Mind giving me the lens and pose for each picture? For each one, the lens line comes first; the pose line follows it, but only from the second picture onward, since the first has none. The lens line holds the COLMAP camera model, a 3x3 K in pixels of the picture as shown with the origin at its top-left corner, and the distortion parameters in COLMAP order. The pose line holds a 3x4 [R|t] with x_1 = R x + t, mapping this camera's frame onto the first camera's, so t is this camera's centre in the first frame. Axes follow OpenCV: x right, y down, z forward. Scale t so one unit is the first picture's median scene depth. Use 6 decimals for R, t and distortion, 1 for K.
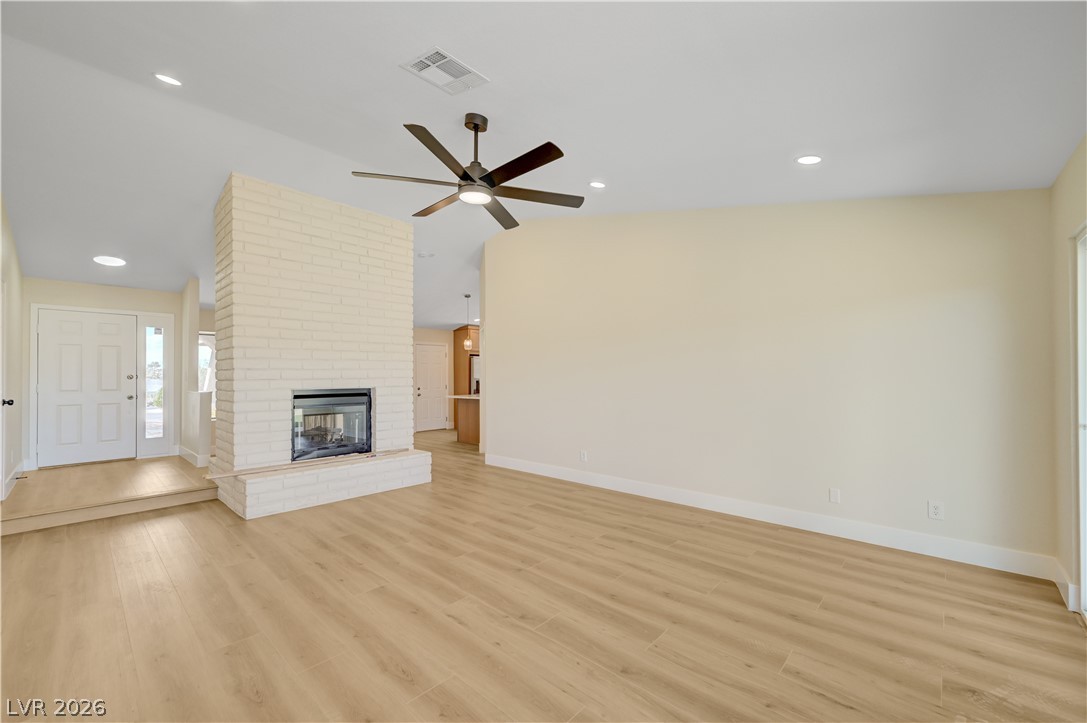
lens RADIAL K [[430.3, 0, 548.4], [0, 430.3, 369.6], [0, 0, 1]] dist [0.001041, -0.000026]
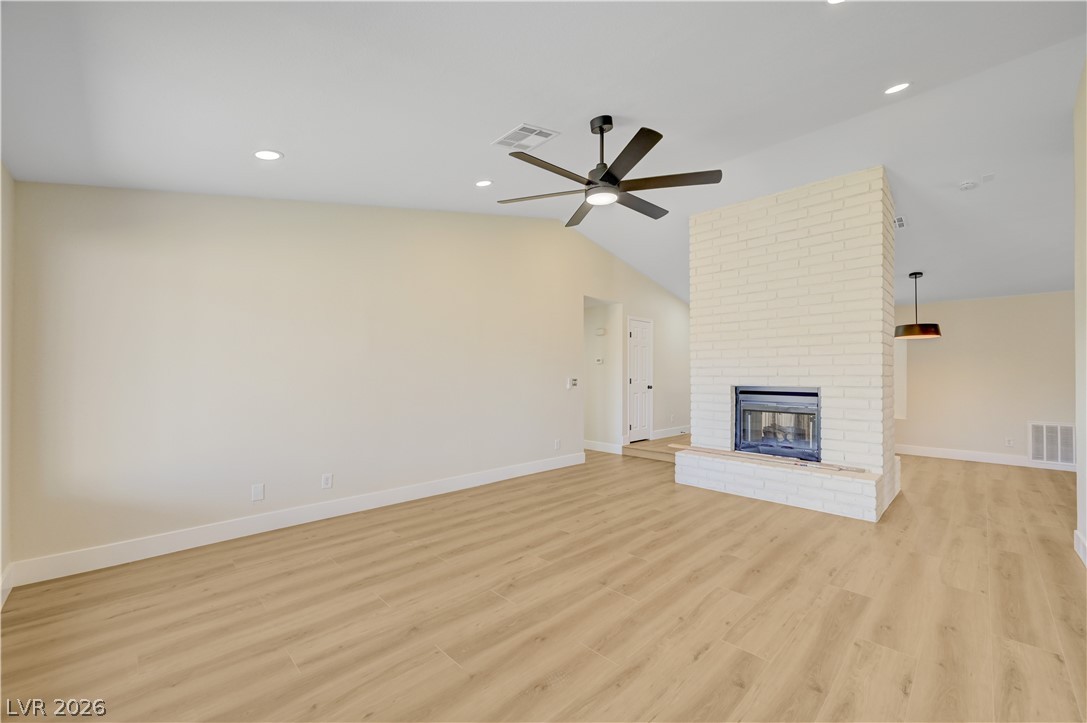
lens RADIAL K [[430.3, 0, 548.6], [0, 430.3, 366.3], [0, 0, 1]] dist [0.001041, -0.000026]
pose [[-0.044508, -0.014411, -0.998905, 0.762916], [0.014360, 0.999783, -0.015064, 0.010010], [0.998906, -0.015014, -0.044291, 0.816916]]
